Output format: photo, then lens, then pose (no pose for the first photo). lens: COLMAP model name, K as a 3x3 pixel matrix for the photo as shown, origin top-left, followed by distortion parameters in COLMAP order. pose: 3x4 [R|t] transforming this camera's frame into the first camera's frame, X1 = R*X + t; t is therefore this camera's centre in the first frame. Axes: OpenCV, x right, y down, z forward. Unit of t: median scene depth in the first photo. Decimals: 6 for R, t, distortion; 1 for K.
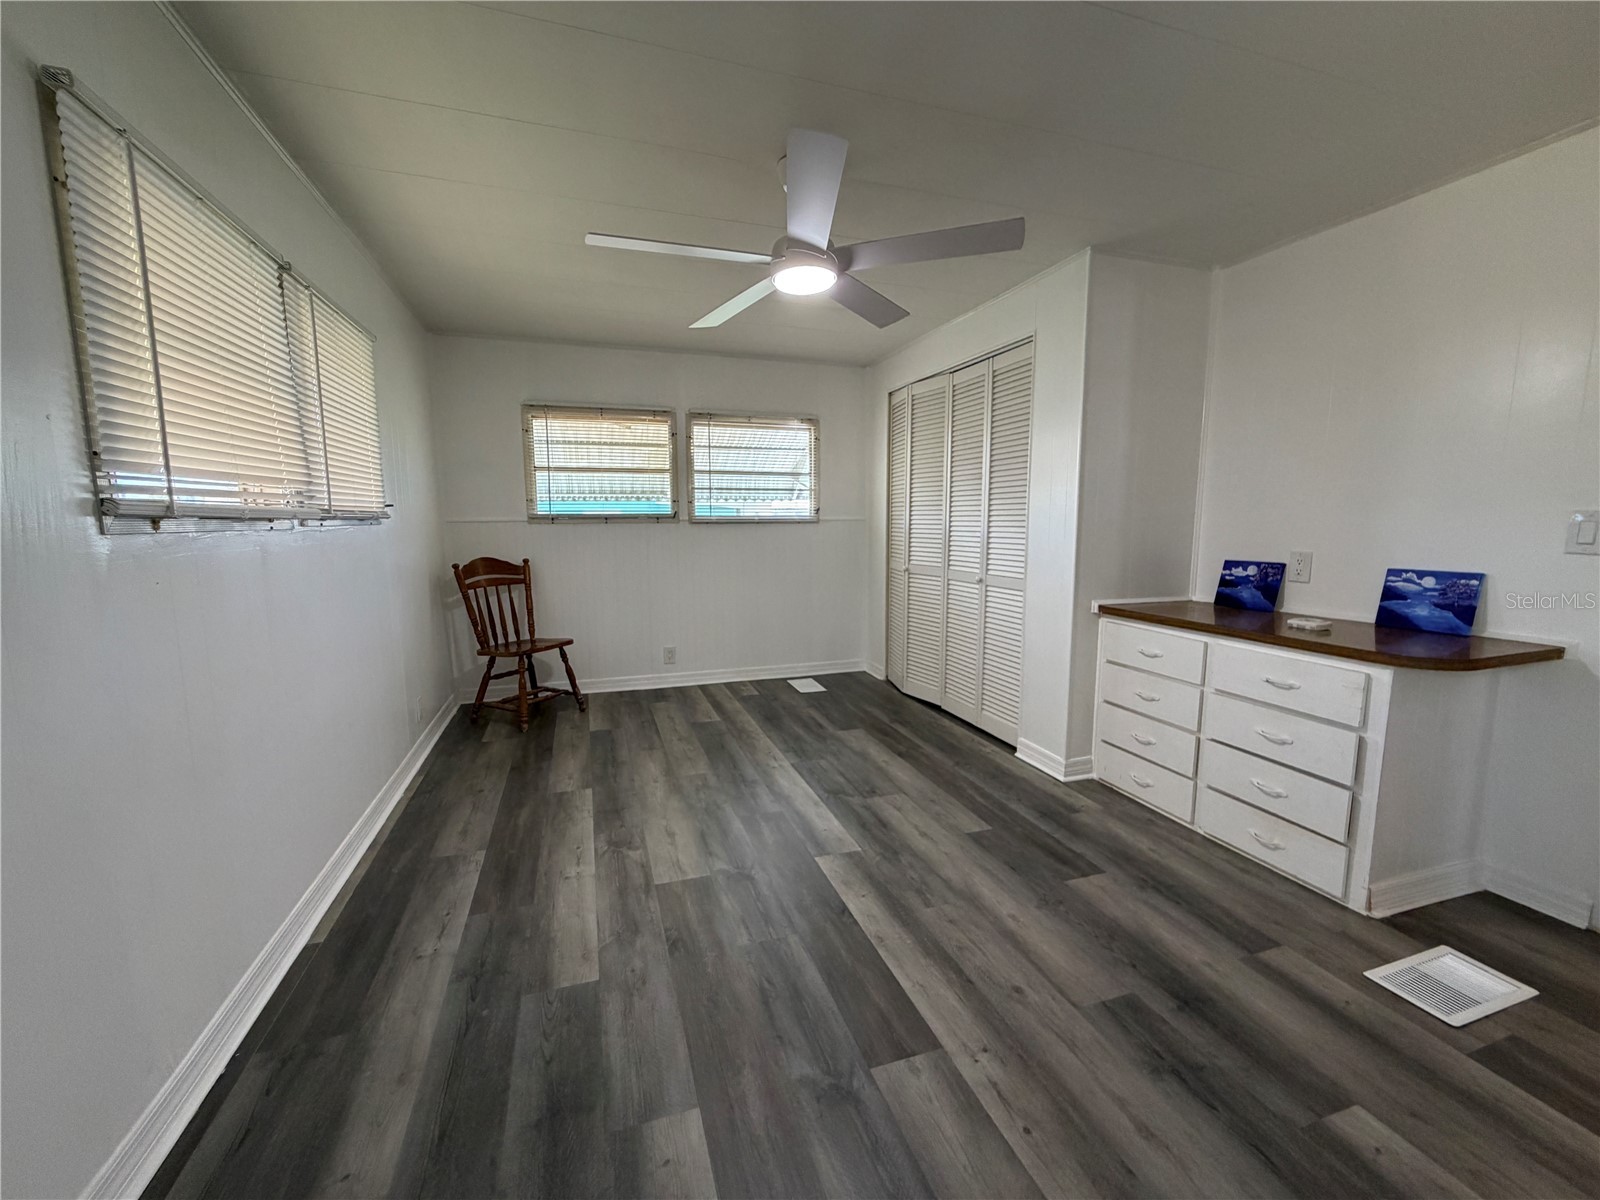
lens RADIAL K [[640.5, 0, 795.3], [0, 640.5, 600.1], [0, 0, 1]] dist [0.000057, 0.000595]
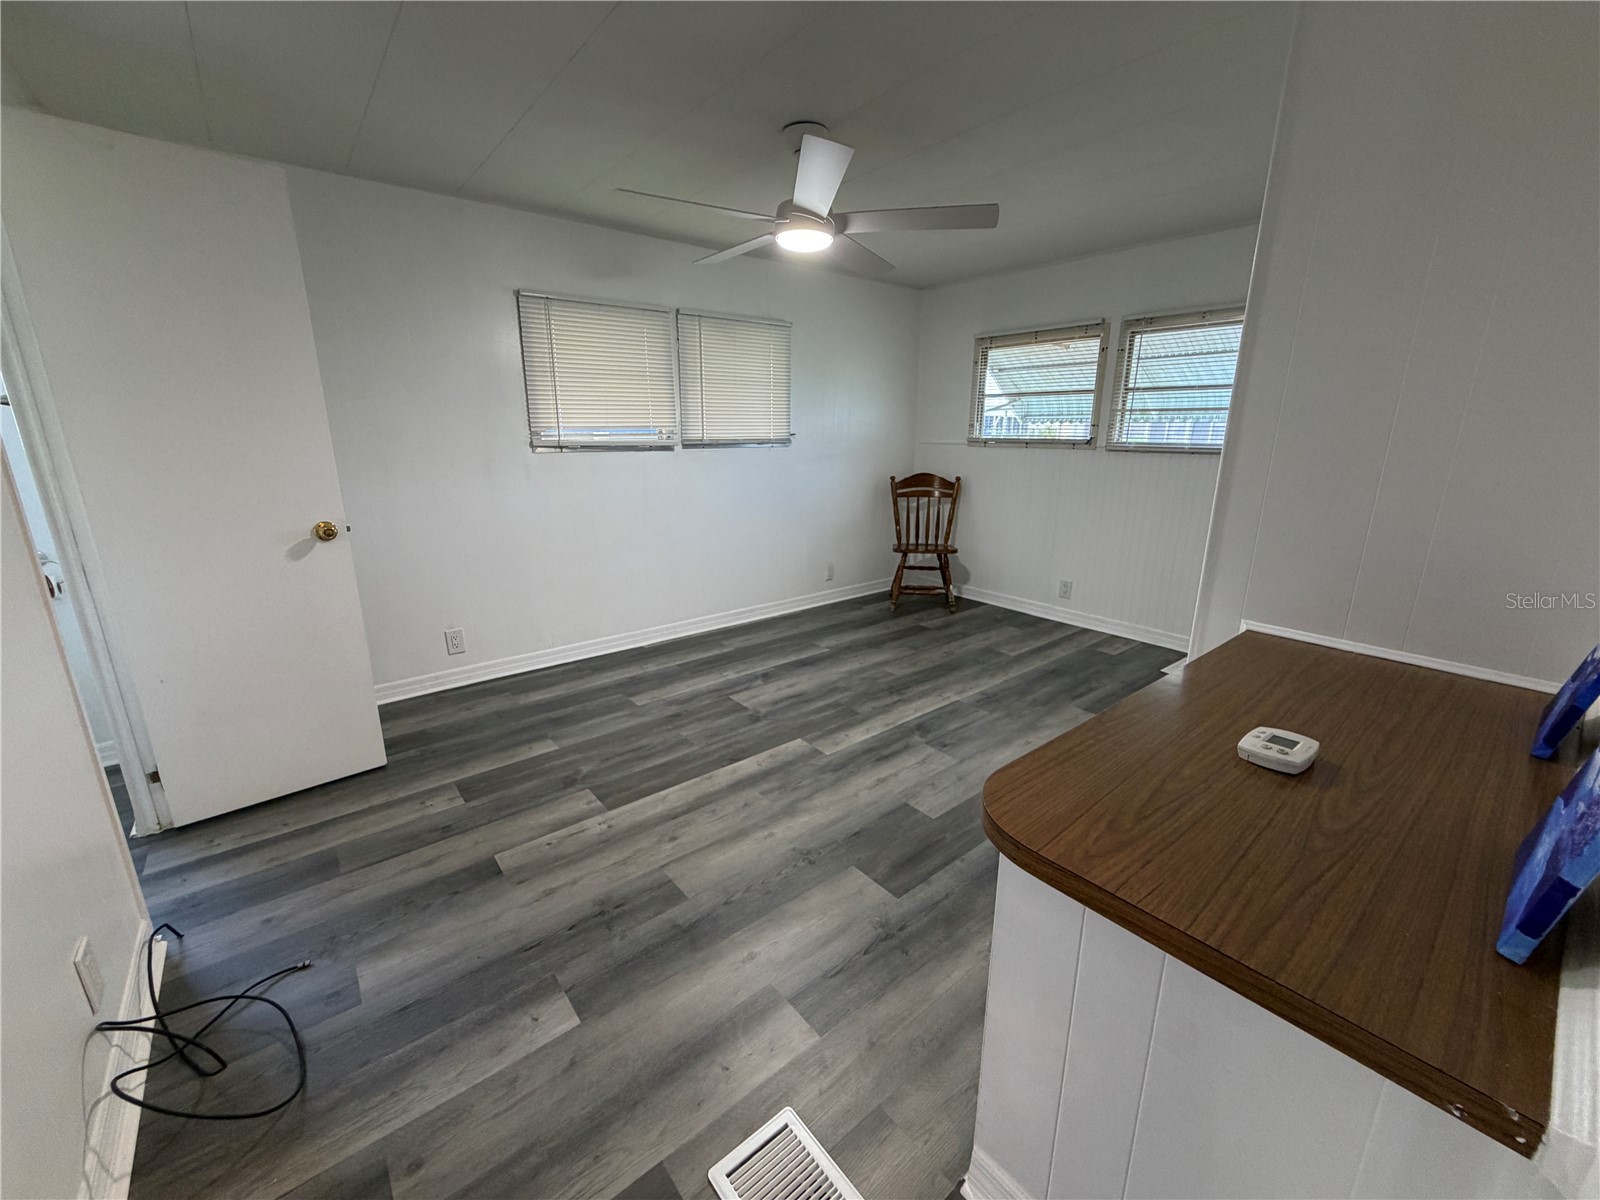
lens RADIAL K [[640.5, 0, 795.3], [0, 640.5, 600.1], [0, 0, 1]] dist [0.000057, 0.000595]
pose [[0.355334, 0.246005, -0.901787, 0.975985], [-0.121160, 0.968730, 0.216525, -0.105733], [0.926854, 0.032322, 0.374029, 0.486445]]
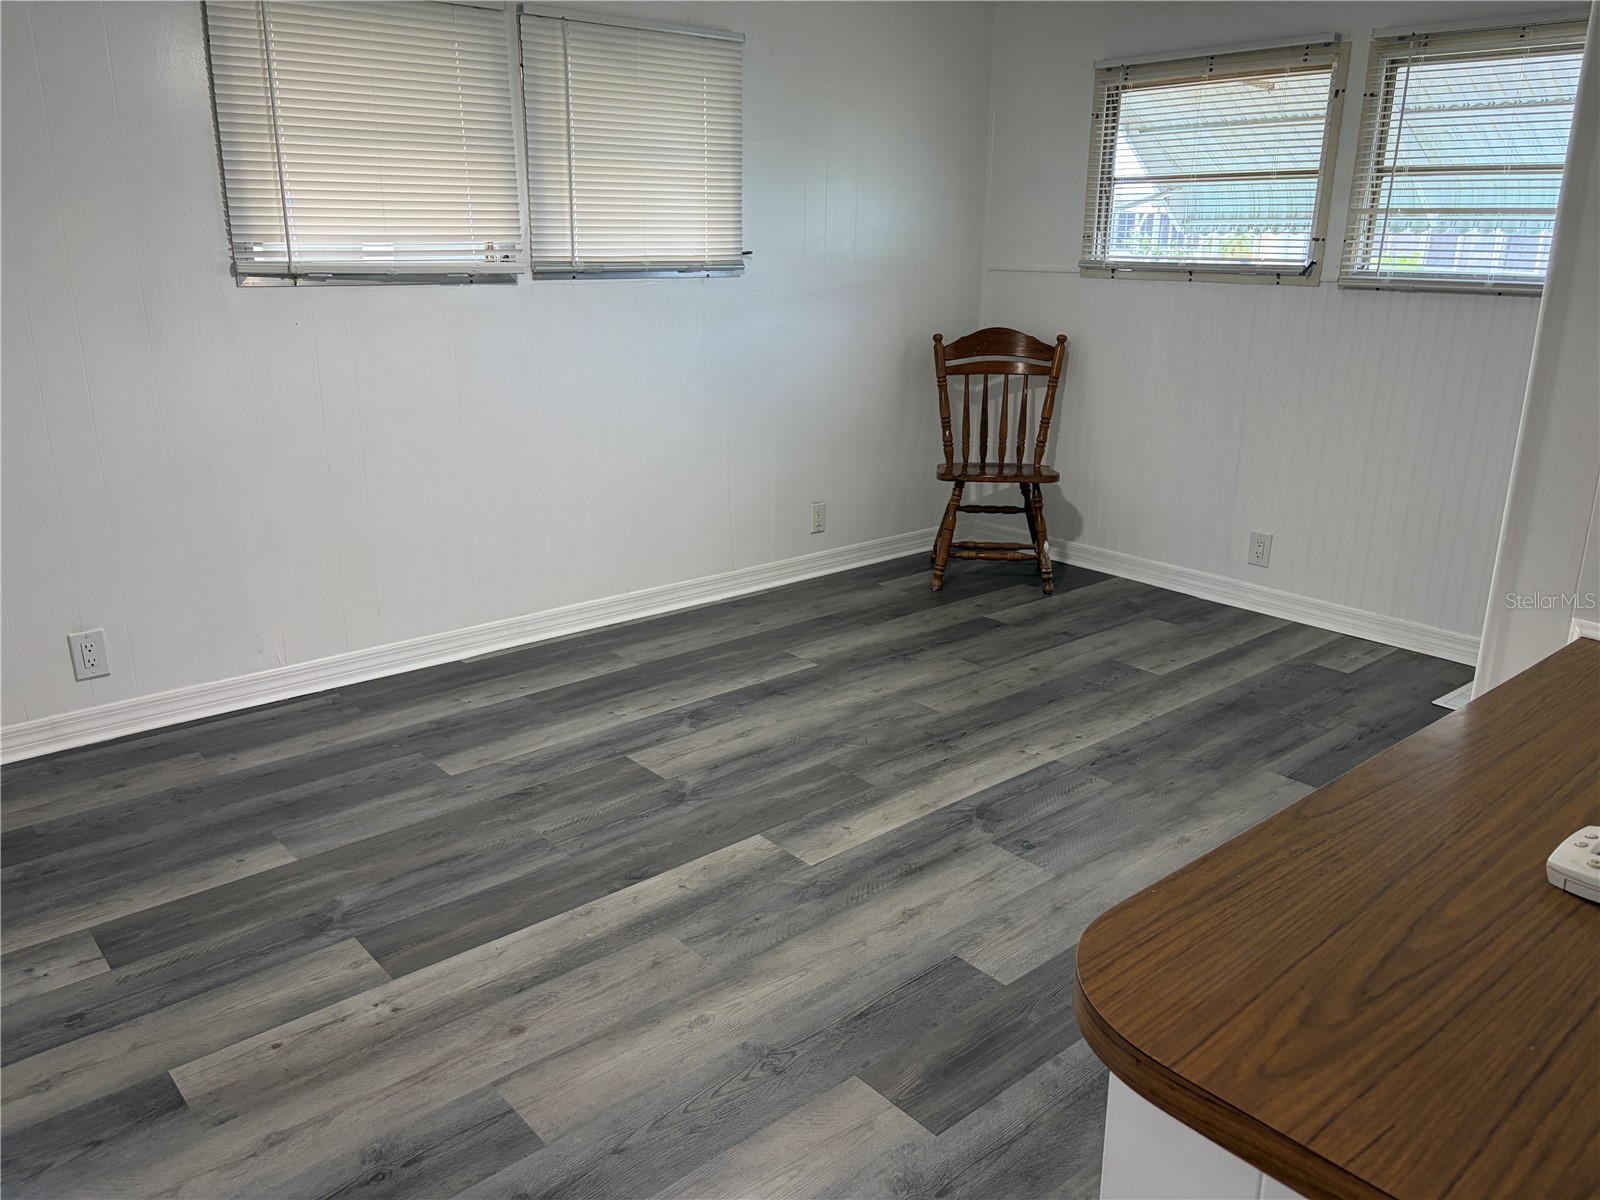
lens RADIAL K [[1212.0, 0, 804.1], [0, 1212.0, 601.2], [0, 0, 1]] dist [0.059873, -0.066247]
pose [[0.388623, 0.274107, -0.879680, 0.981037], [-0.127869, 0.961531, 0.243122, -0.120009], [0.912481, 0.018001, 0.408722, 0.492374]]
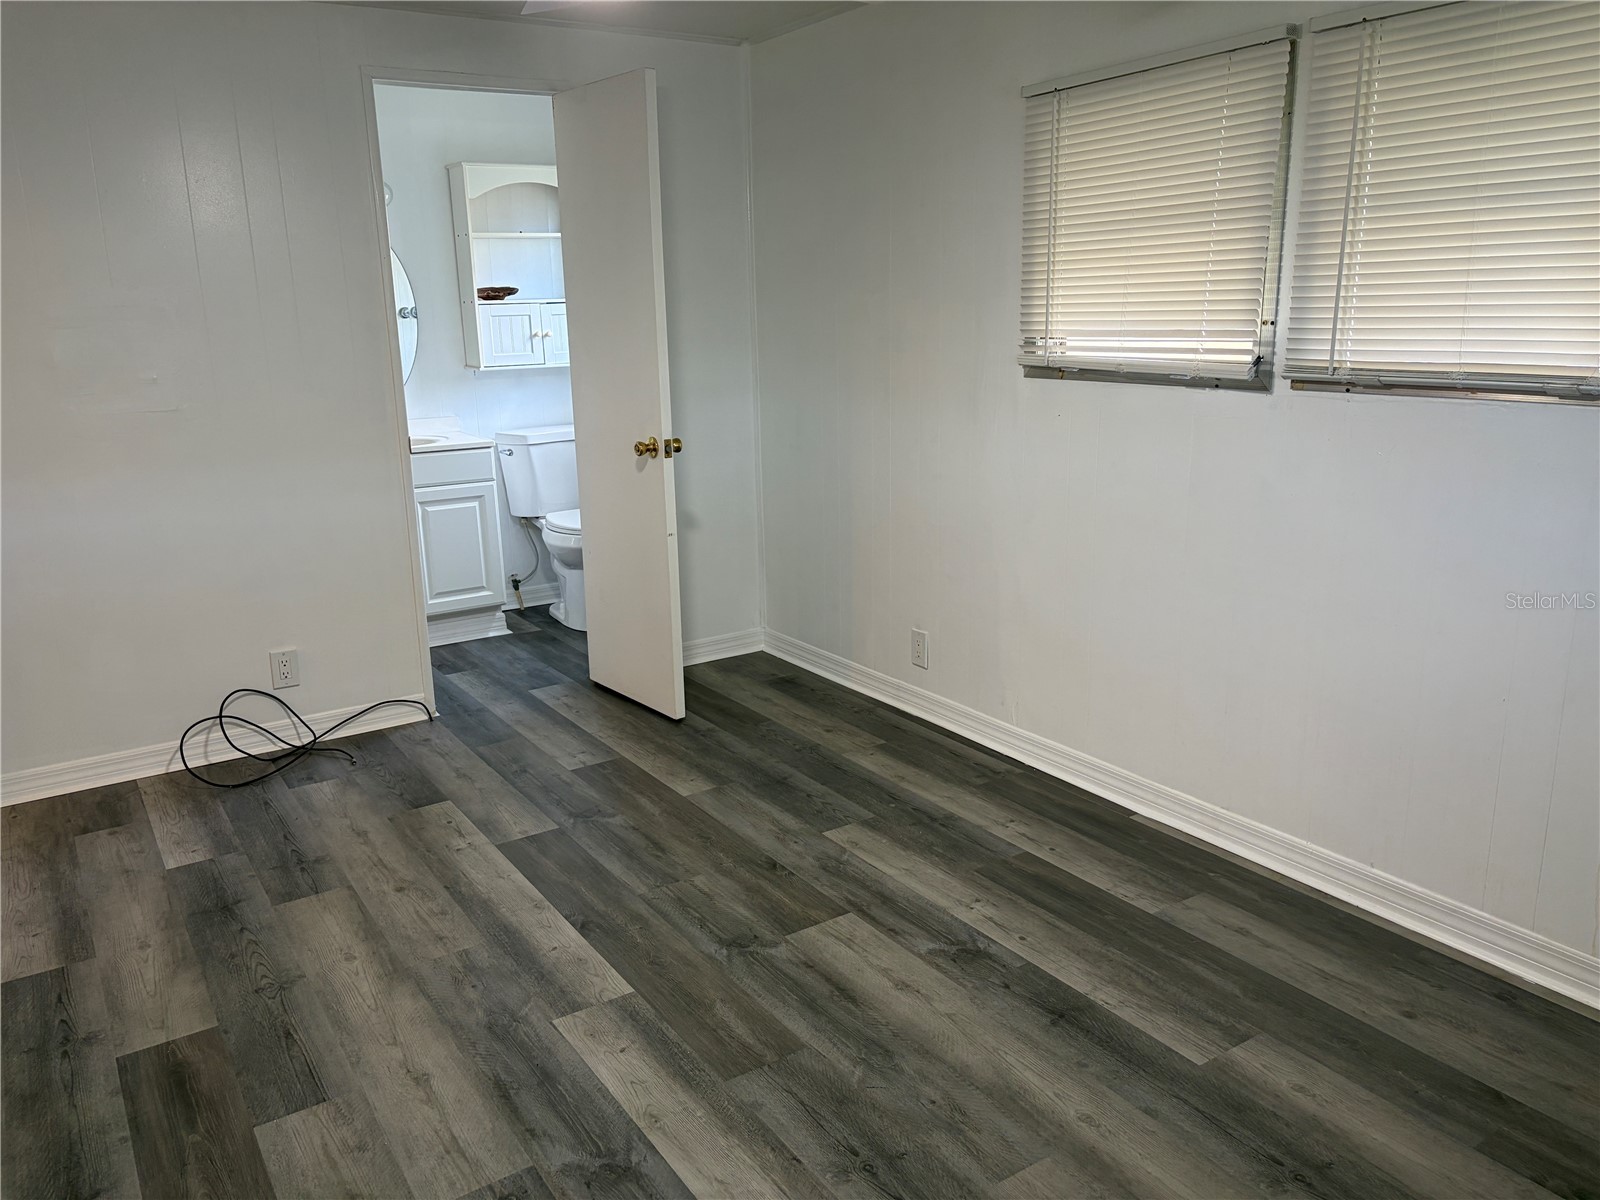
lens RADIAL K [[1212.0, 0, 804.1], [0, 1212.0, 601.2], [0, 0, 1]] dist [0.059873, -0.066247]
pose [[-0.965717, 0.085414, -0.245144, 0.114779], [-0.009119, 0.932577, 0.360855, -0.313671], [0.259438, 0.350719, -0.899827, 1.774429]]
